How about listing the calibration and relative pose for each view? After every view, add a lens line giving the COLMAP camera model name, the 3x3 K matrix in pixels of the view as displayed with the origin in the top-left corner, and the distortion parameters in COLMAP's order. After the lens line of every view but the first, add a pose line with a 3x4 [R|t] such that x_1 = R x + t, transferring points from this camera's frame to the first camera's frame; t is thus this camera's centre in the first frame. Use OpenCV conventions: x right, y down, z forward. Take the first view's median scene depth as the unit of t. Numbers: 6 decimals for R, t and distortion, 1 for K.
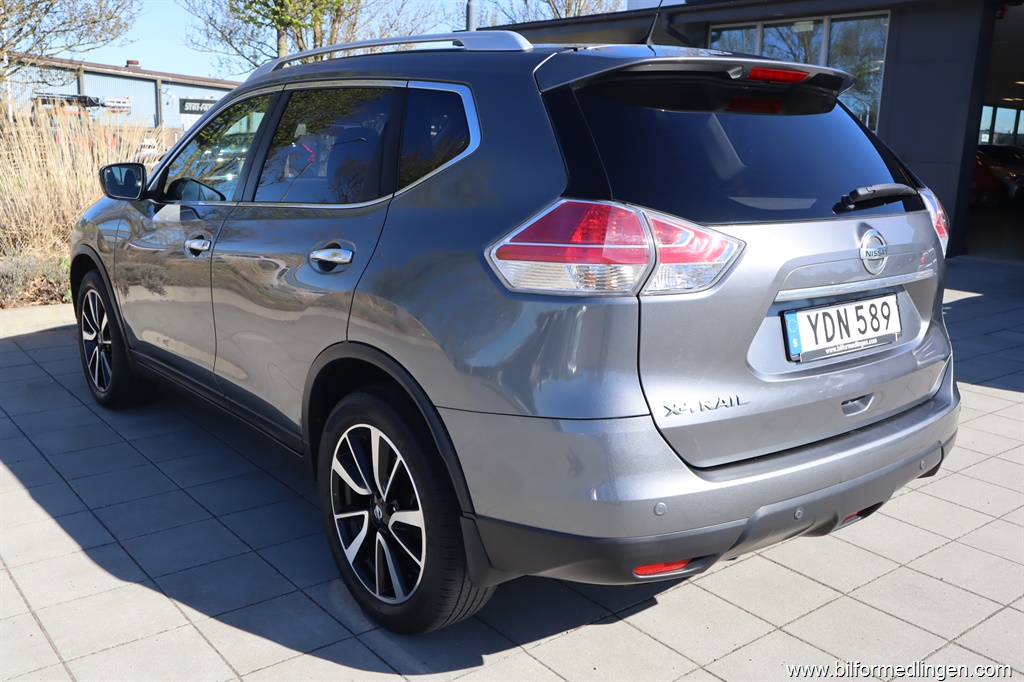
lens RADIAL K [[952.6, 0, 512.1], [0, 952.6, 370.4], [0, 0, 1]] dist [-0.051951, 0.012194]
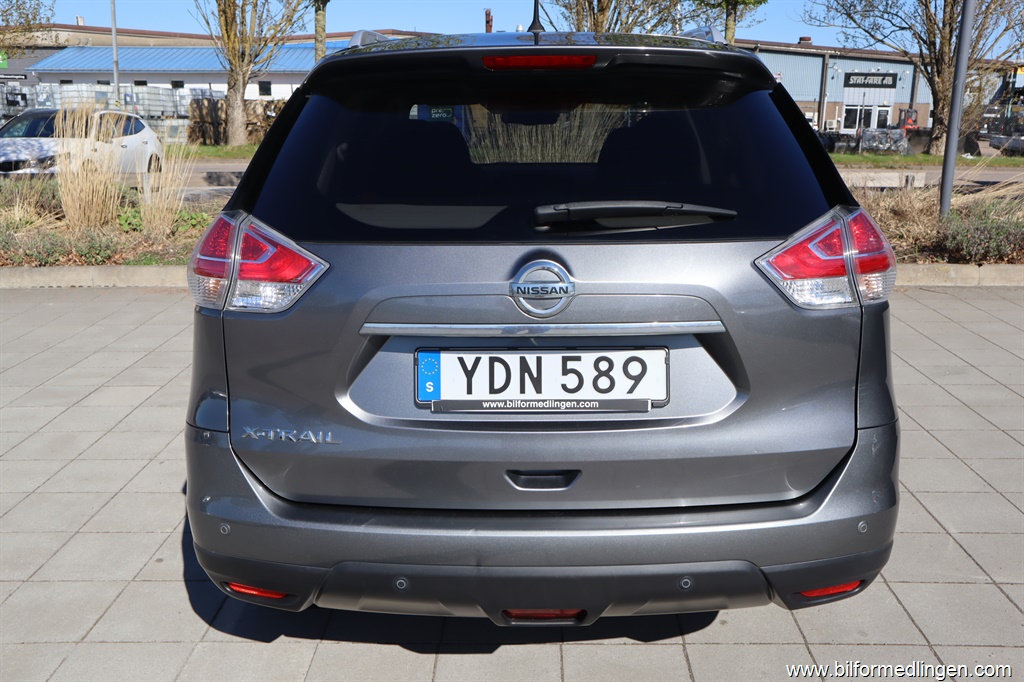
lens RADIAL K [[927.5, 0, 512.0], [0, 927.5, 341.0], [0, 0, 1]] dist [-0.001329, 0.003674]
pose [[0.765205, 0.135961, -0.629266, 0.776313], [-0.134591, 0.989631, 0.050157, -0.107999], [0.629561, 0.046313, 0.775569, 0.357803]]
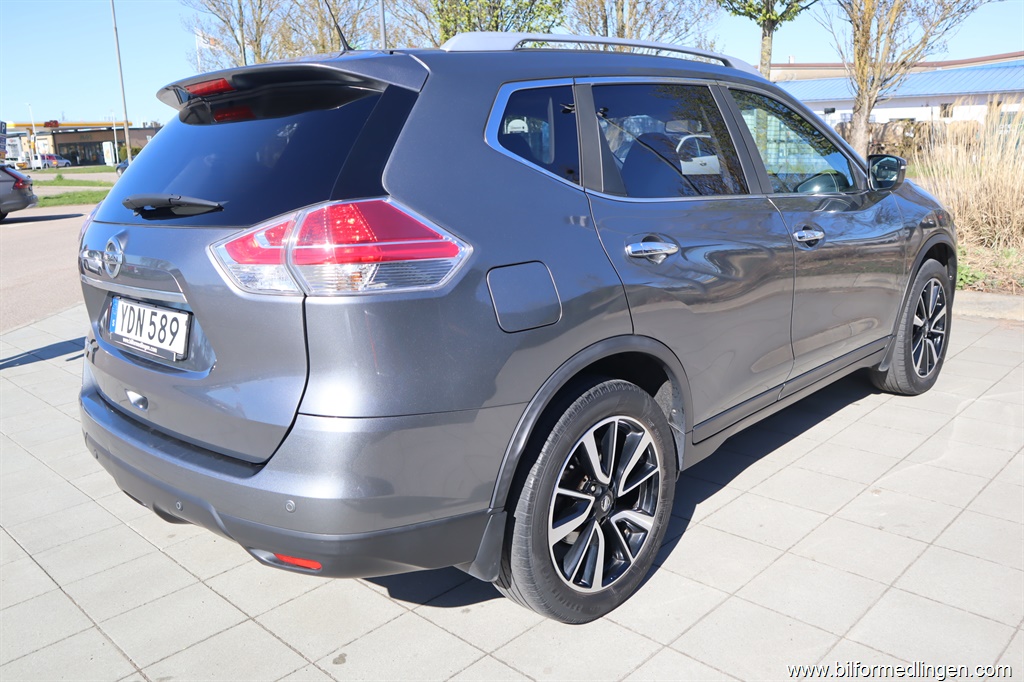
lens RADIAL K [[849.7, 0, 512.0], [0, 849.7, 341.0], [0, 0, 1]] dist [-0.016254, -0.005028]
pose [[0.117633, 0.199445, -0.972823, 1.261511], [-0.197964, 0.964671, 0.173837, -0.263697], [0.973125, 0.172135, 0.152960, 1.191607]]
